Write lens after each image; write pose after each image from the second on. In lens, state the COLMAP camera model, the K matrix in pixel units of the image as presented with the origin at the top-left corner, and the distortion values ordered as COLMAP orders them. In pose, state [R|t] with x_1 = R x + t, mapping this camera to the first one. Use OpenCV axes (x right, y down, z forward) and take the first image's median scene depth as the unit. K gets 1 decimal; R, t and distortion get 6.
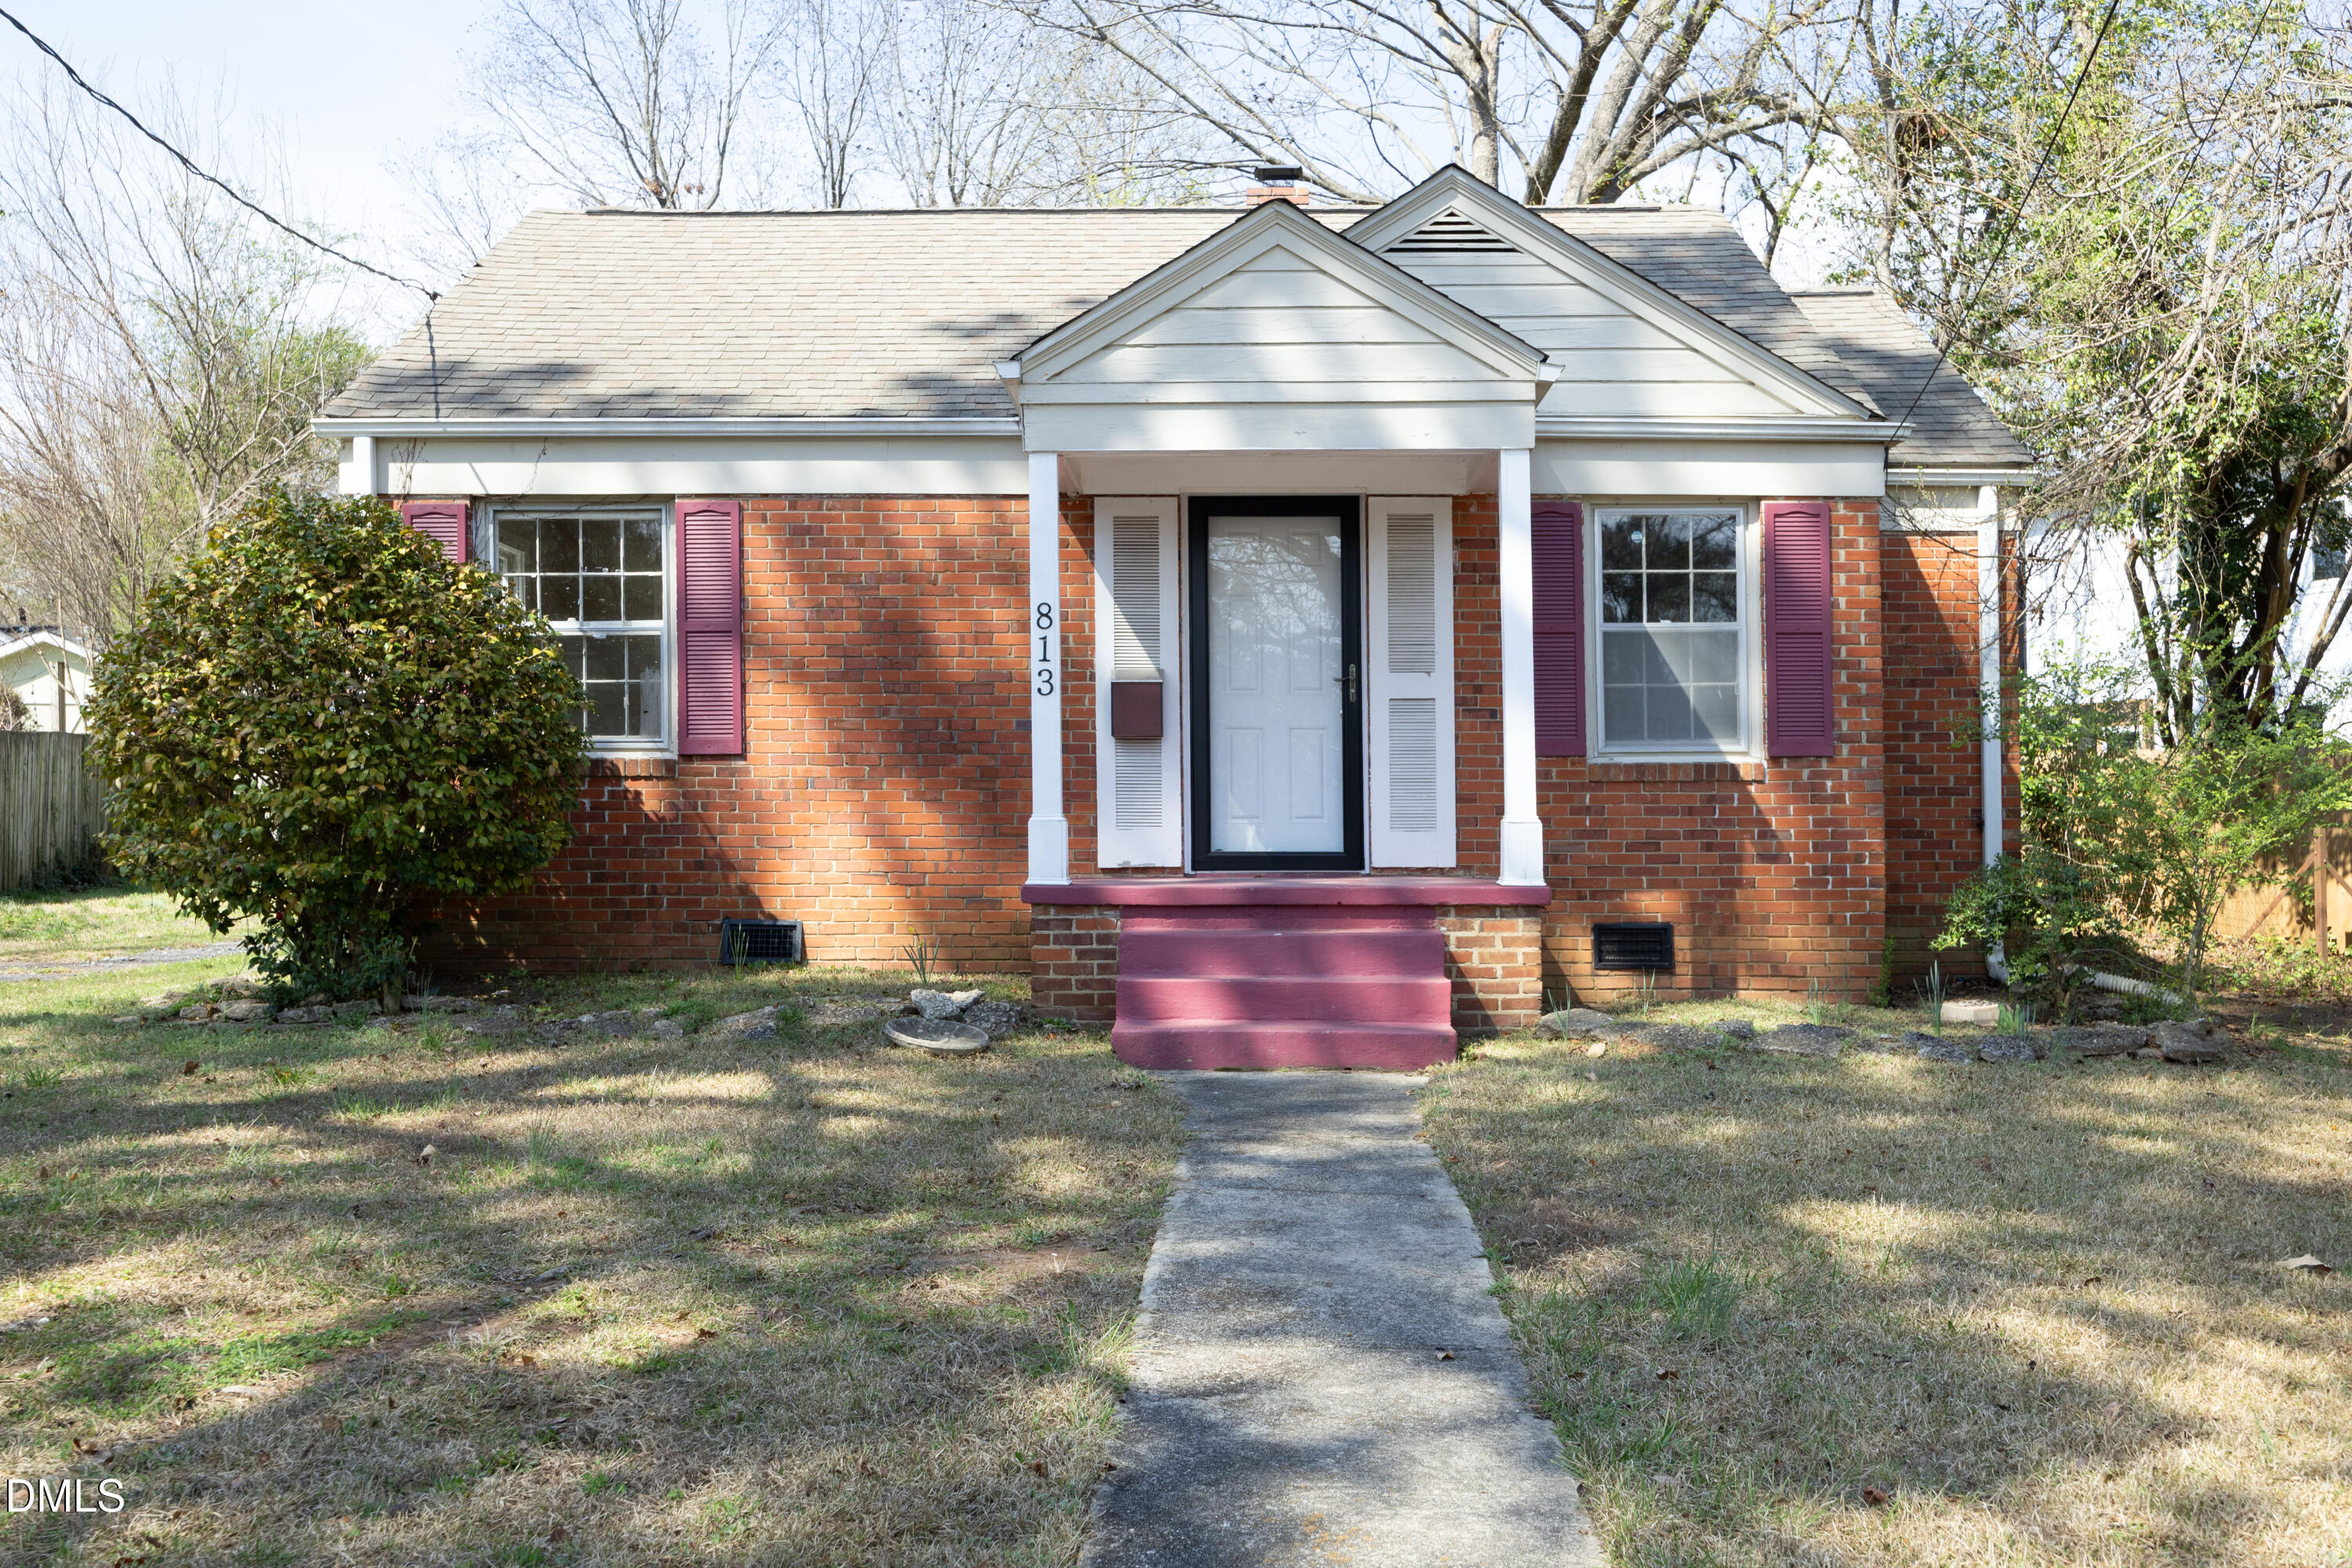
lens RADIAL K [[2182.8, 0, 1176.5], [0, 2182.8, 771.3], [0, 0, 1]] dist [-0.031382, 0.000000]
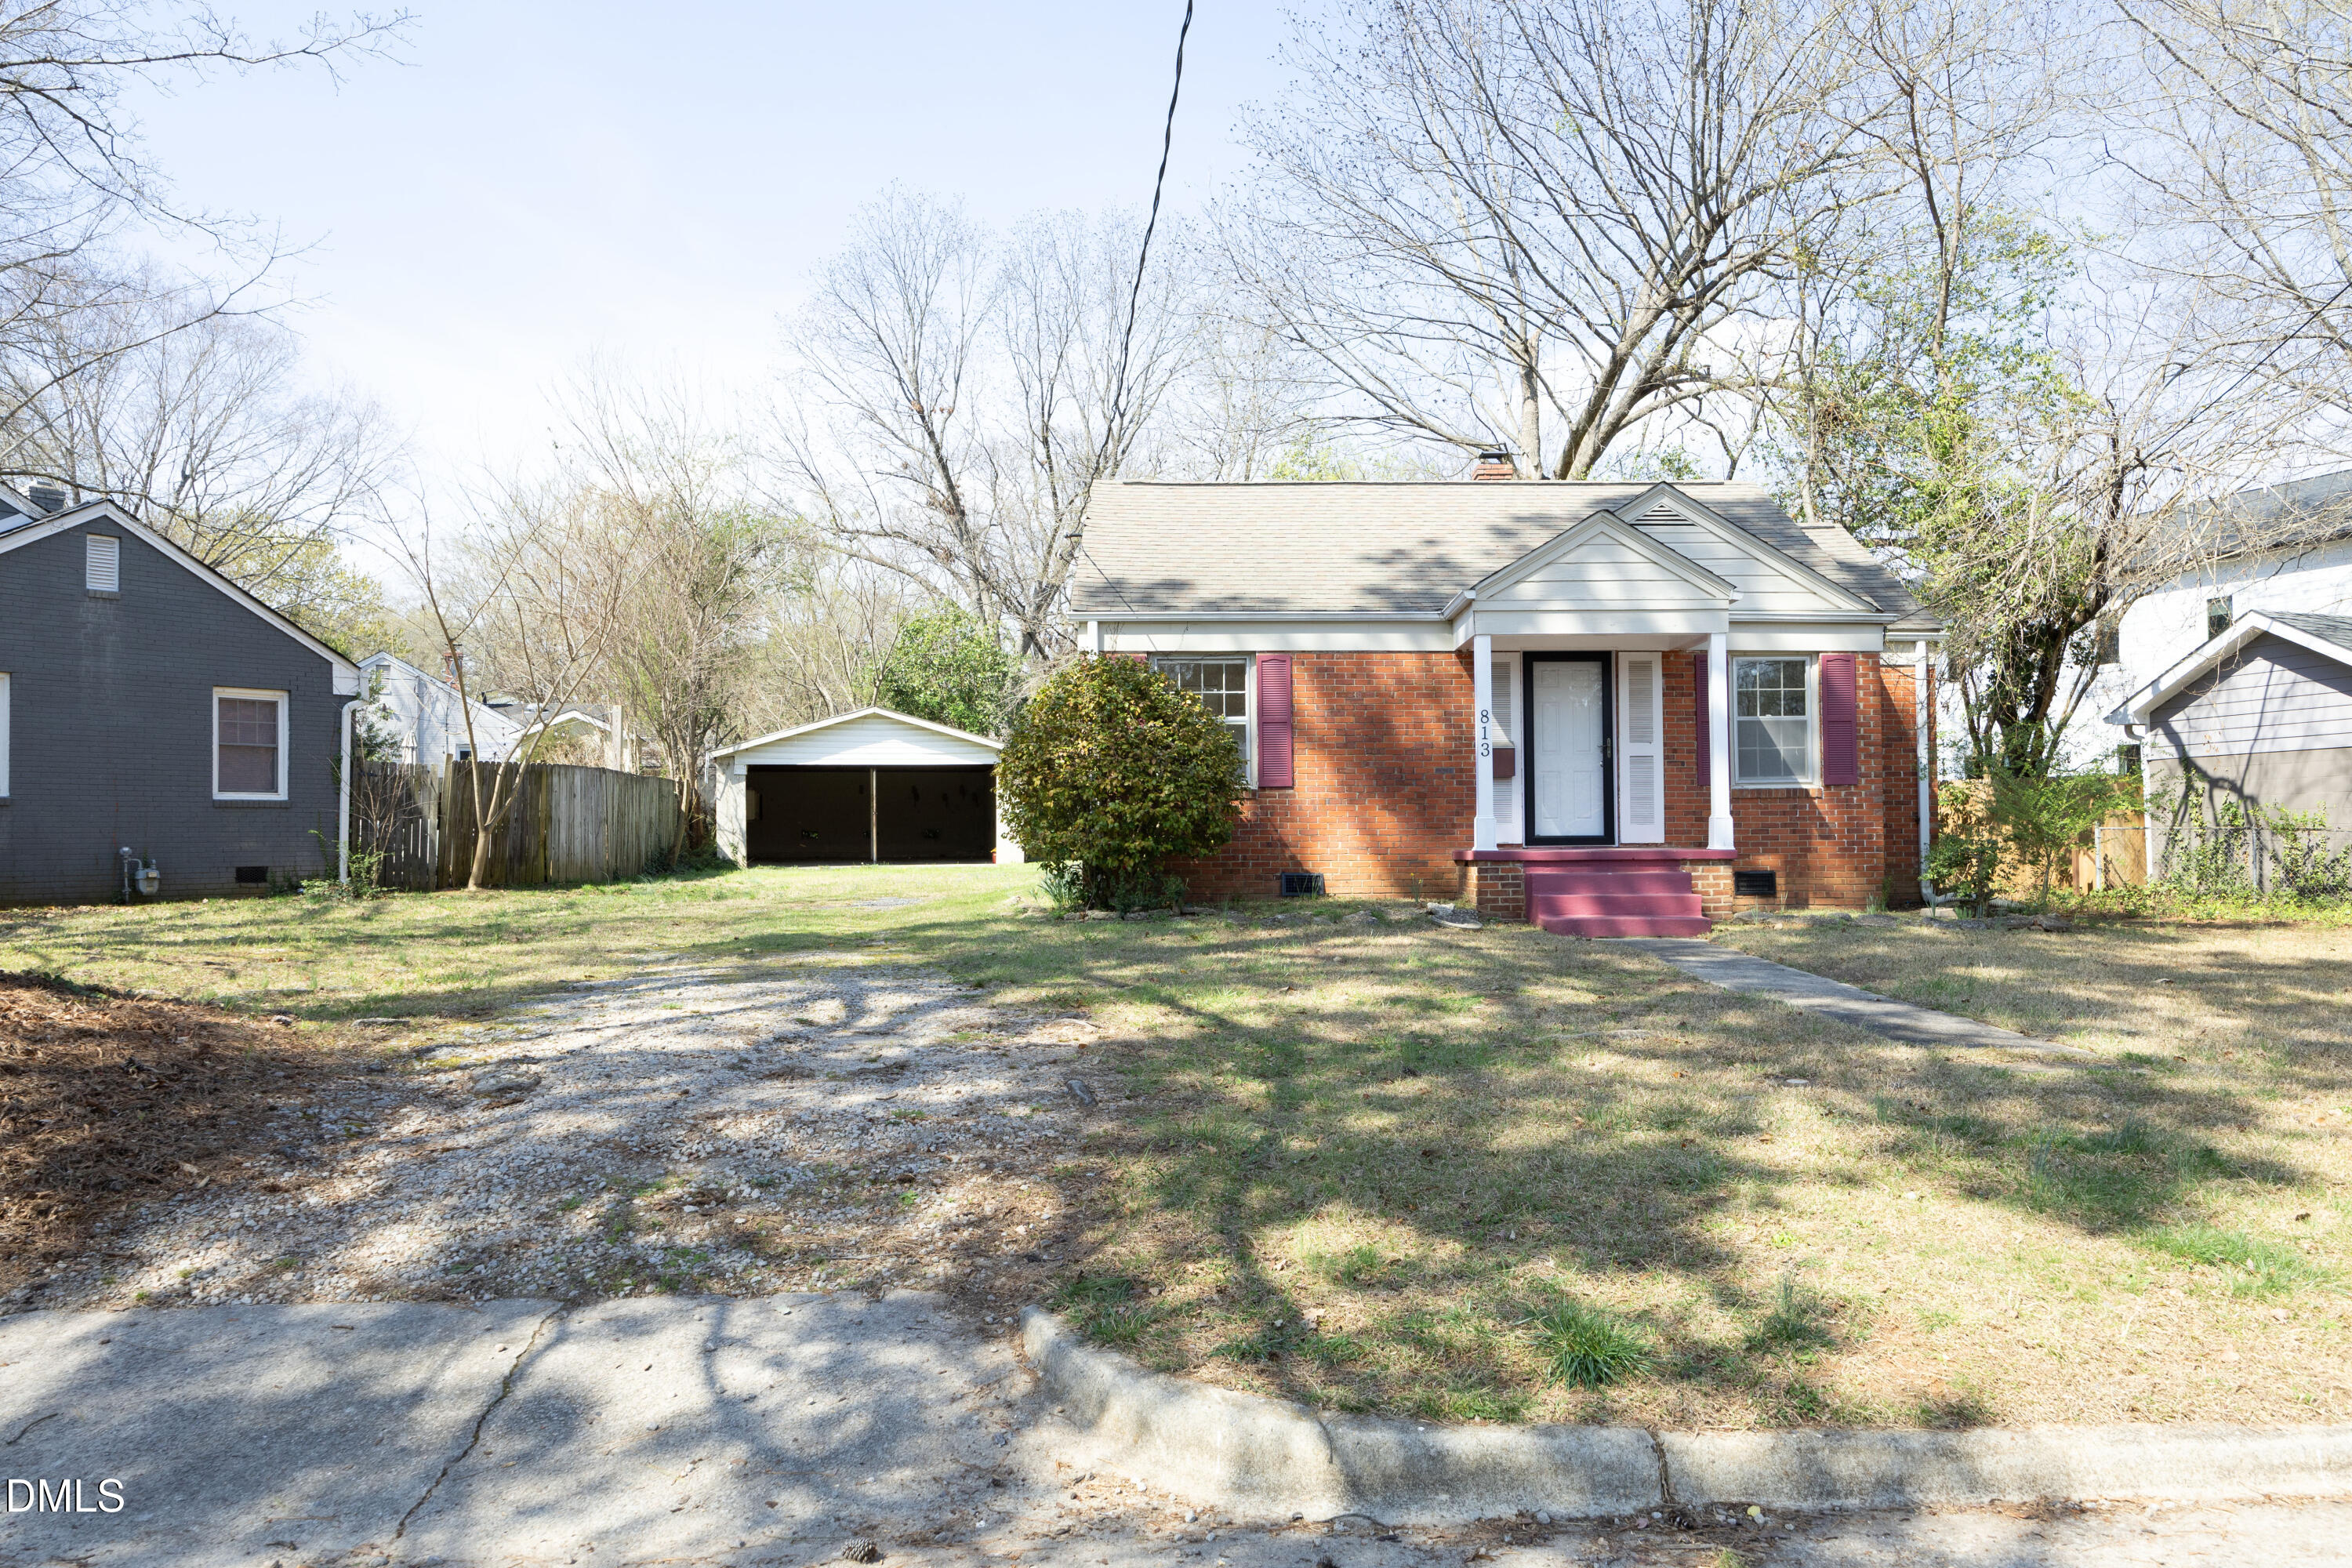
lens RADIAL K [[1616.6, 0, 1175.2], [0, 1616.6, 800.6], [0, 0, 1]] dist [-0.035798, -0.001436]
pose [[0.999868, -0.006098, 0.015027, -0.325728], [0.006091, 0.999981, 0.000512, 0.002961], [-0.015030, -0.000420, 0.999887, -0.422031]]
